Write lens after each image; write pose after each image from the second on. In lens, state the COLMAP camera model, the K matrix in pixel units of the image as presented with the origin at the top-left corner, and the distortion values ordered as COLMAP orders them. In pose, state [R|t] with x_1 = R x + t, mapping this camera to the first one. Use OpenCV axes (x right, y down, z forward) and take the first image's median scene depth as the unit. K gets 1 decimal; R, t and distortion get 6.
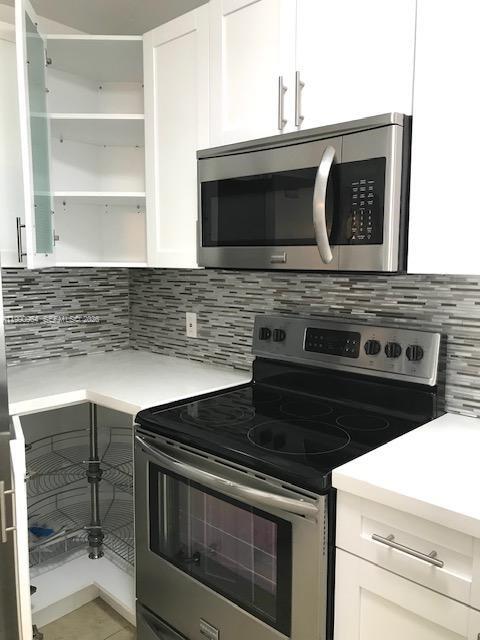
lens RADIAL K [[533.5, 0, 249.6], [0, 533.5, 317.9], [0, 0, 1]] dist [0.000665, -0.006148]
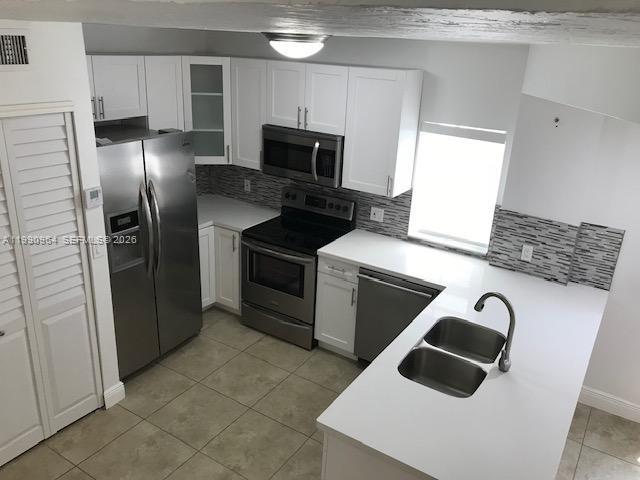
lens RADIAL K [[533.5, 0, 320.0], [0, 533.5, 240.0], [0, 0, 1]] dist [0.000665, -0.006148]
pose [[0.982227, -0.028319, 0.185547, -0.341714], [-0.018921, 0.968578, 0.247990, -0.461910], [-0.186739, -0.247094, 0.950828, -1.661259]]
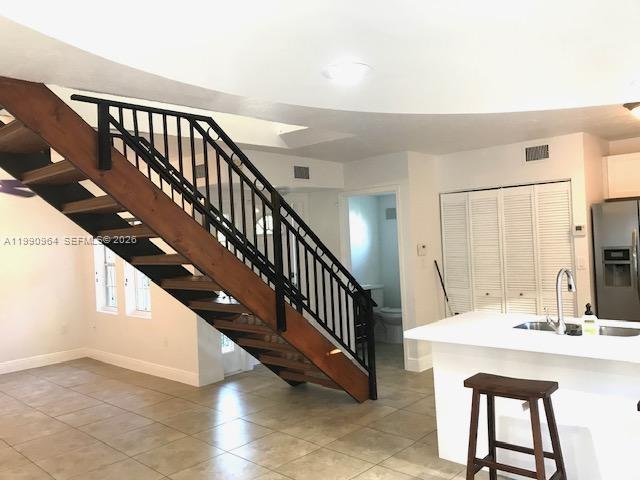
lens RADIAL K [[517.1, 0, 320.0], [0, 517.1, 240.0], [0, 0, 1]] dist [0.006454, -0.003197]
pose [[-0.003047, 0.005702, -0.999979, 2.401903], [-0.061681, 0.998079, 0.005879, 0.031706], [0.998091, 0.061698, -0.002690, -1.163210]]
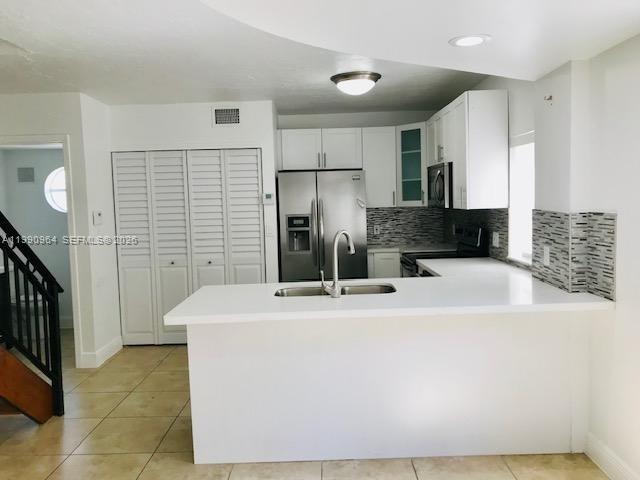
lens RADIAL K [[517.1, 0, 320.0], [0, 517.1, 240.0], [0, 0, 1]] dist [0.006454, -0.003197]
pose [[0.686526, 0.036739, -0.726177, 1.785764], [-0.051945, 0.998649, 0.001416, 0.132831], [0.725248, 0.036749, 0.687507, -1.564546]]
